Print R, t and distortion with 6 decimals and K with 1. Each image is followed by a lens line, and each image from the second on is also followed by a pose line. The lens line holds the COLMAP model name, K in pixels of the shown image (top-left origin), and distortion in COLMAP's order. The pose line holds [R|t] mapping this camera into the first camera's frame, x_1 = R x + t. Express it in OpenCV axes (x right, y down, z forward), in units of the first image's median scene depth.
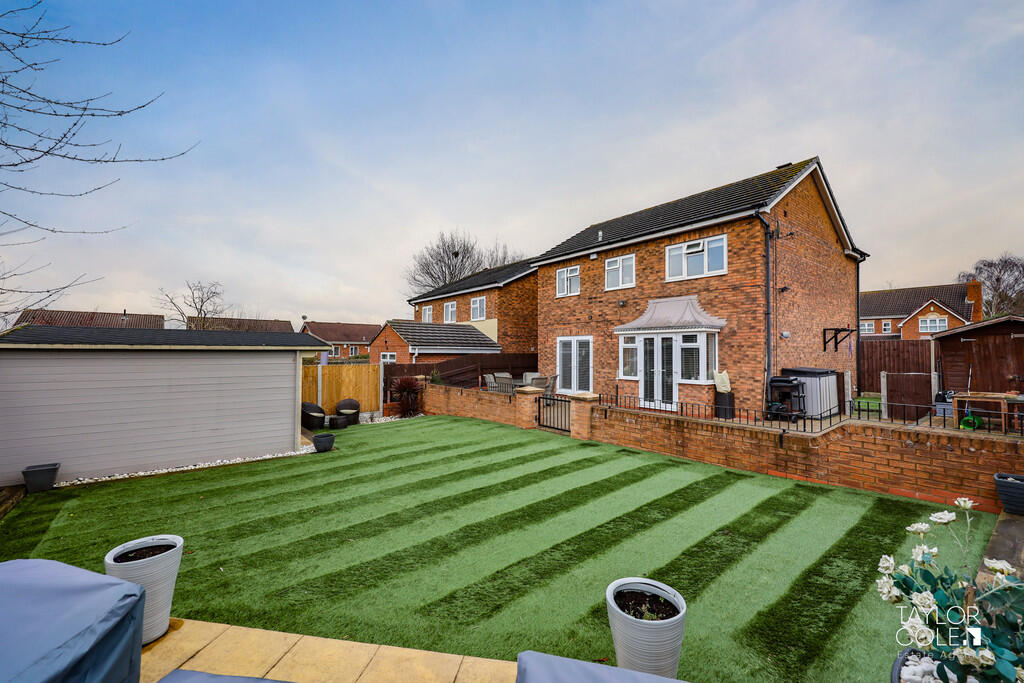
lens RADIAL K [[404.8, 0, 514.5], [0, 404.8, 343.6], [0, 0, 1]] dist [0.000378, 0.000011]
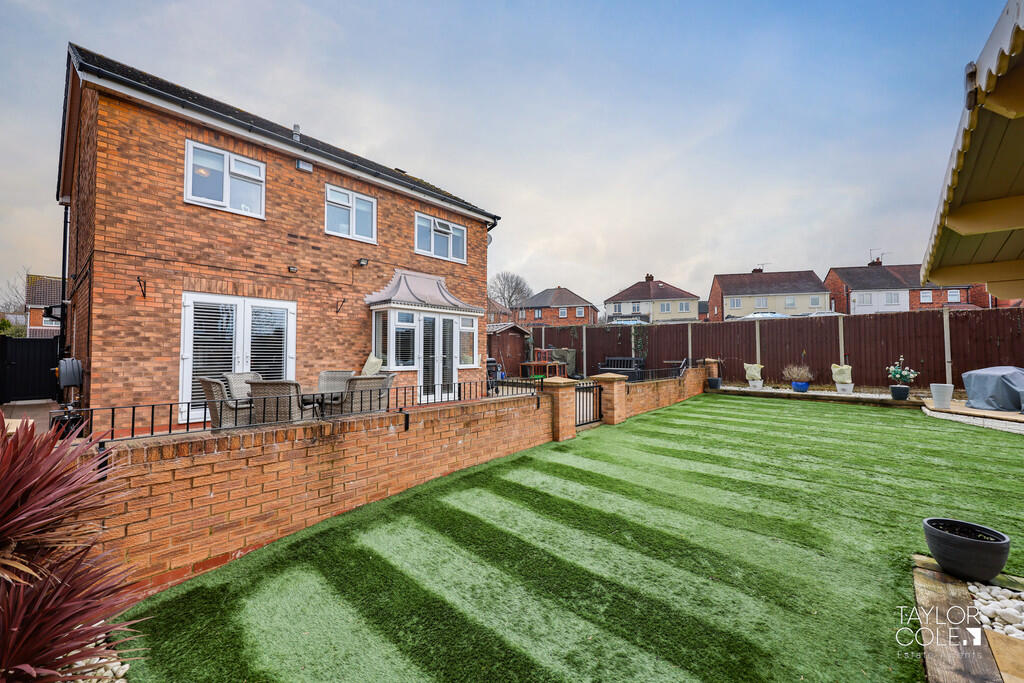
lens RADIAL K [[404.8, 0, 515.2], [0, 404.8, 341.2], [0, 0, 1]] dist [0.000378, 0.000011]
pose [[-0.165763, 0.026993, 0.985796, -0.495647], [-0.021100, 0.999299, -0.030911, 0.054772], [-0.985940, -0.025925, -0.165077, 0.941210]]
